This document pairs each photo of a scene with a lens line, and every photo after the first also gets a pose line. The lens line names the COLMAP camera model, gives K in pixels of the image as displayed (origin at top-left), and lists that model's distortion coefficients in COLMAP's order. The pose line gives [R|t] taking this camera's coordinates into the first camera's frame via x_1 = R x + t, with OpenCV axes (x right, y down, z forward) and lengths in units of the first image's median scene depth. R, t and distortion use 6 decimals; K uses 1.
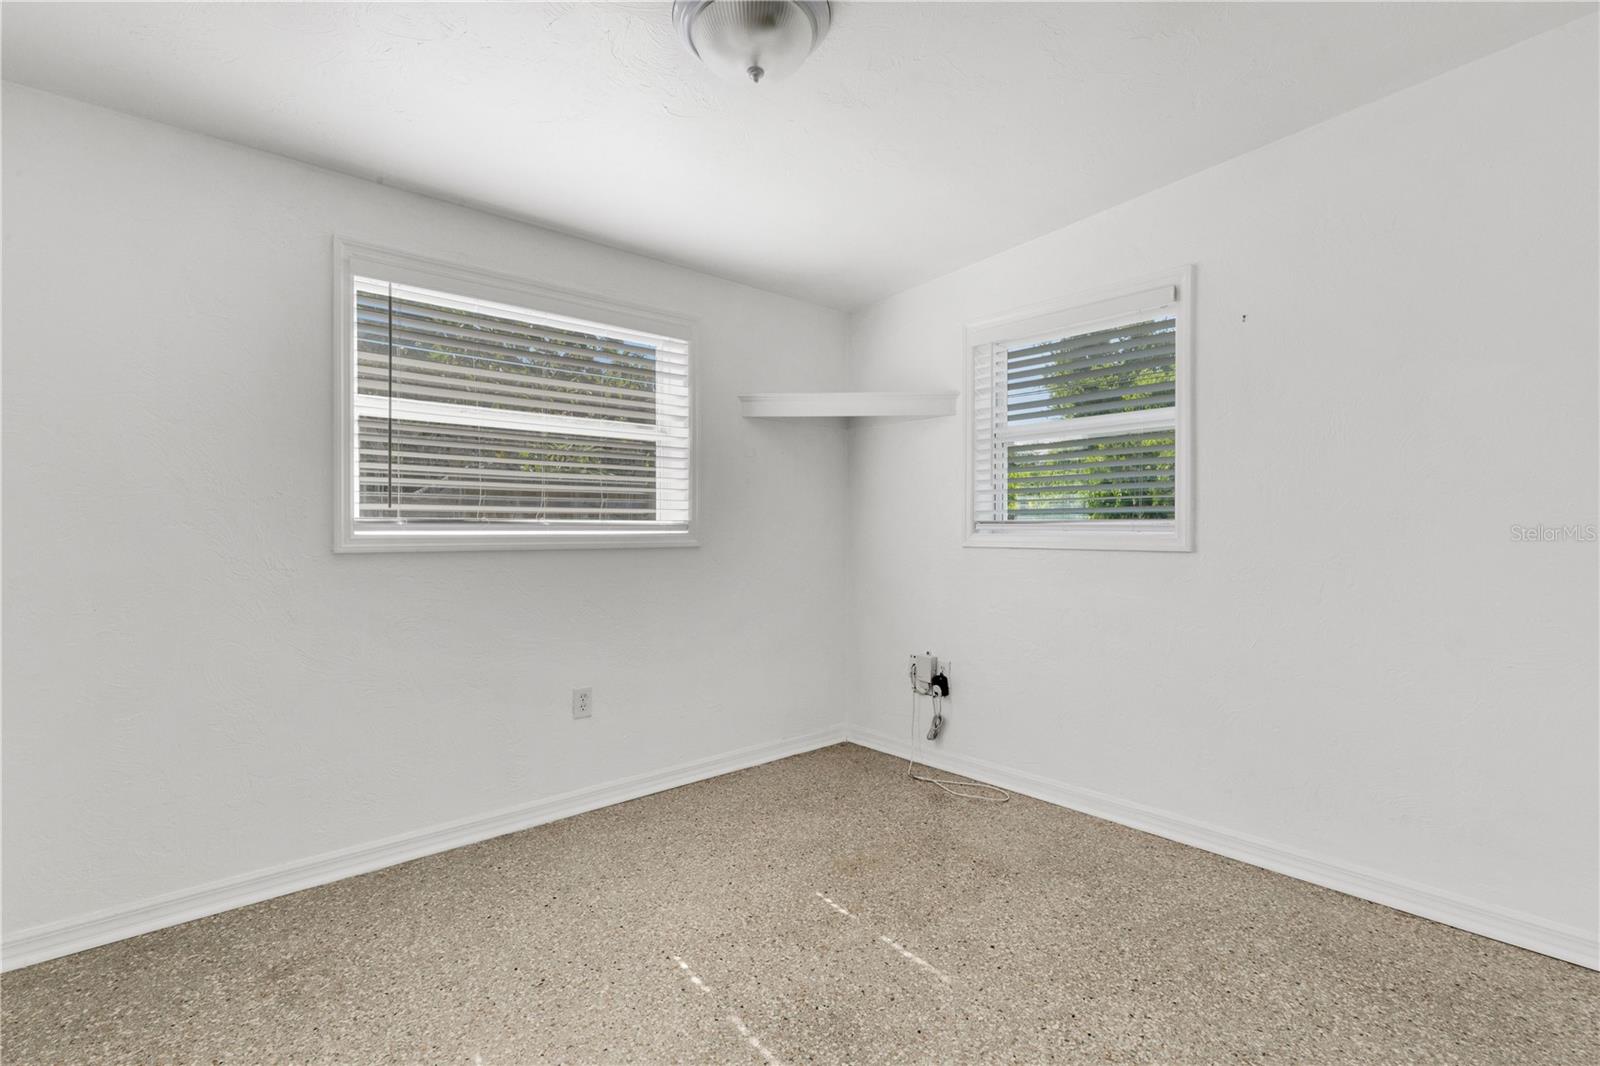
lens RADIAL K [[743.2, 0, 796.9], [0, 743.2, 528.5], [0, 0, 1]] dist [0.009285, 0.000600]
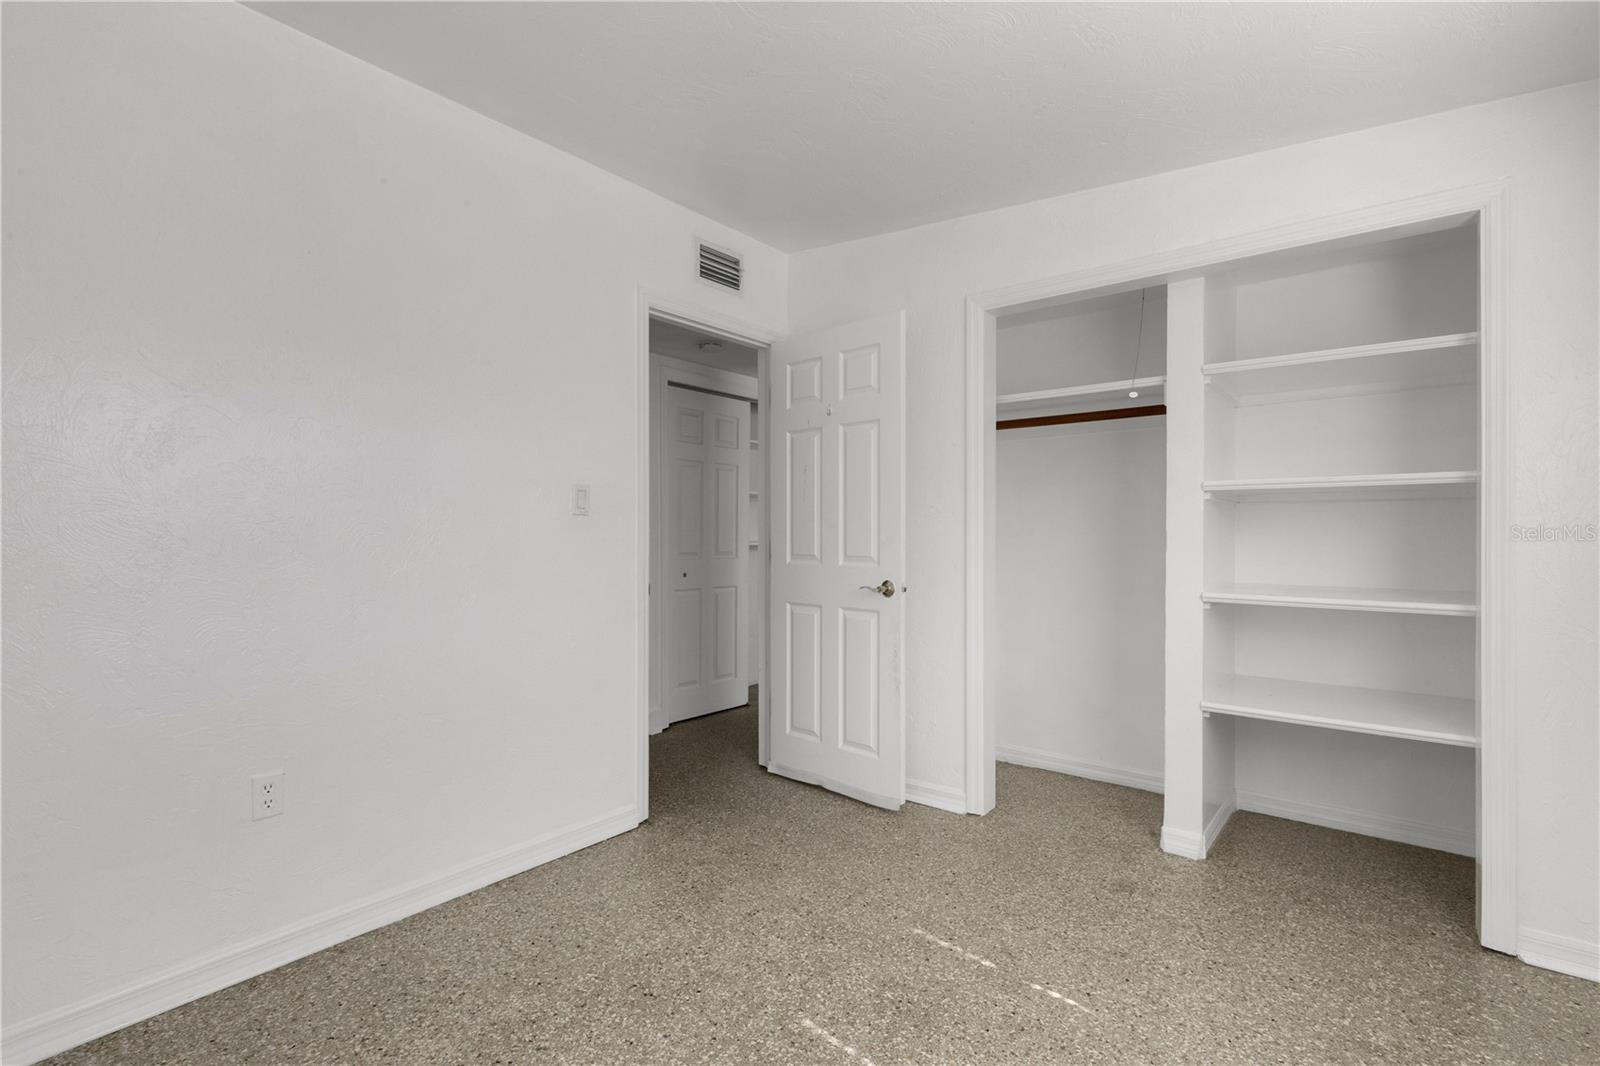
lens RADIAL K [[743.2, 0, 805.8], [0, 743.2, 539.2], [0, 0, 1]] dist [0.009285, 0.000600]
pose [[-0.985105, 0.000575, -0.171952, 0.106160], [-0.000307, 0.999987, 0.005104, -0.000246], [0.171952, 0.005081, -0.985092, 1.191958]]
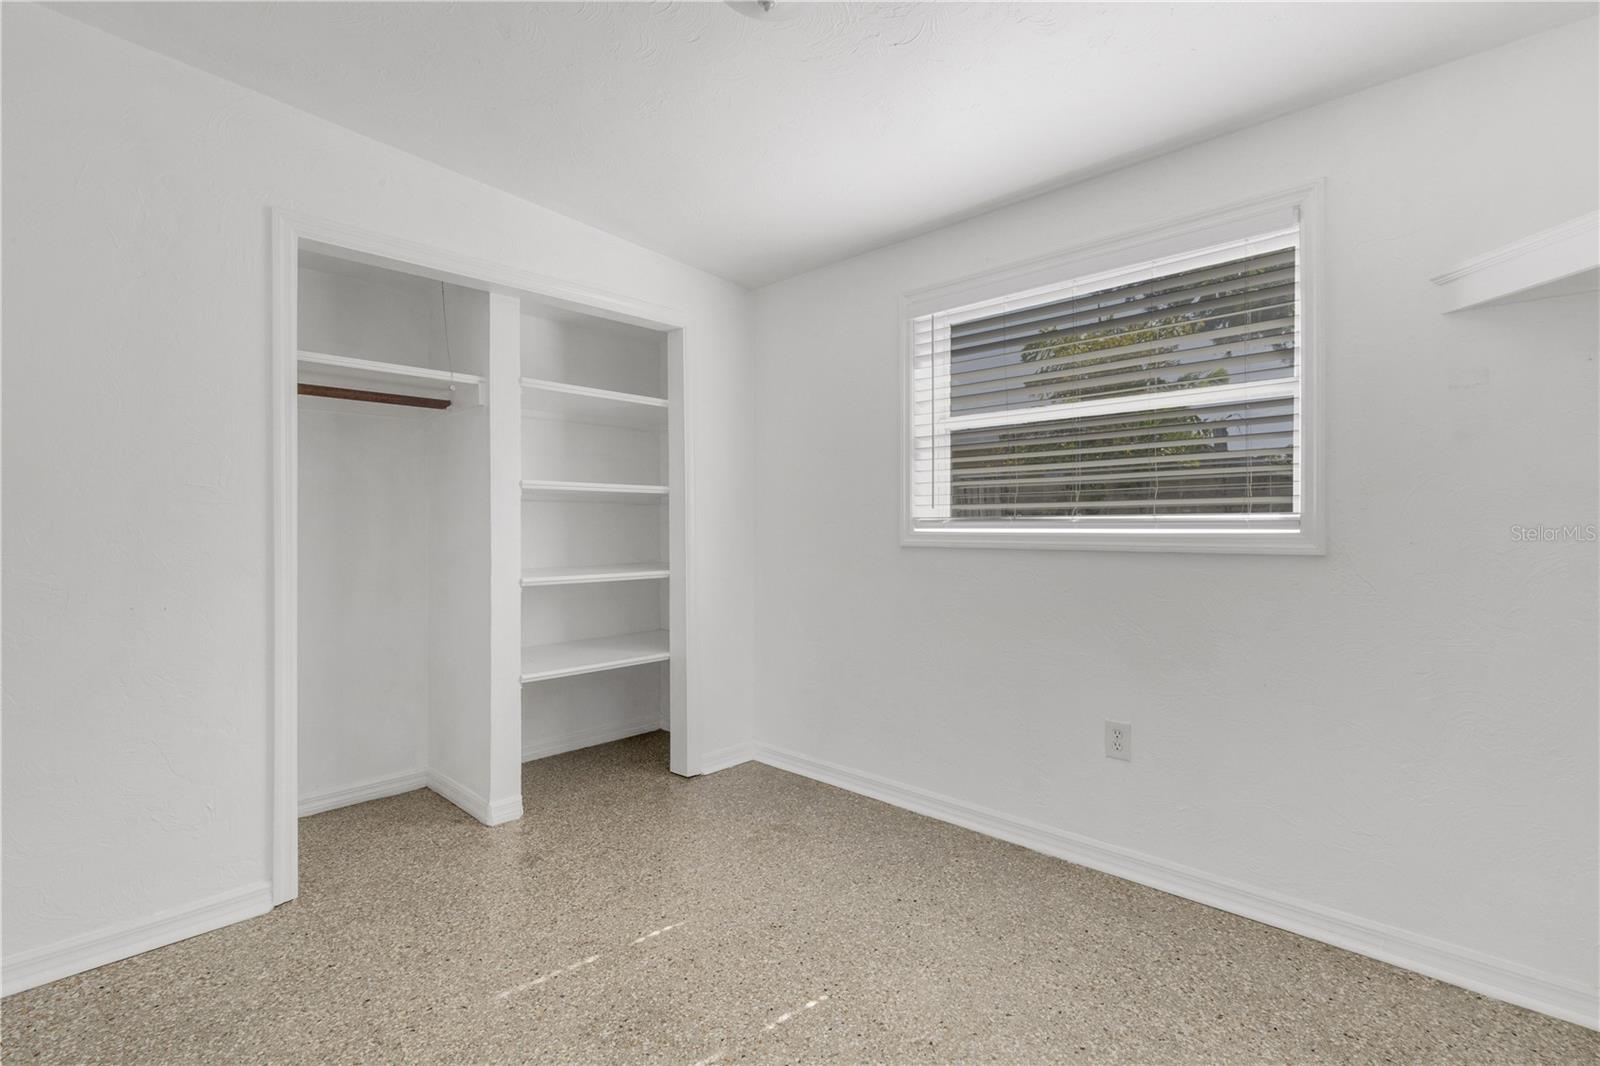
lens RADIAL K [[743.2, 0, 798.9], [0, 743.2, 522.2], [0, 0, 1]] dist [0.009285, 0.000600]
pose [[0.080889, -0.002017, -0.996721, 0.547754], [0.004490, 0.999989, -0.001659, -0.005013], [0.996713, -0.004341, 0.080897, 0.649308]]
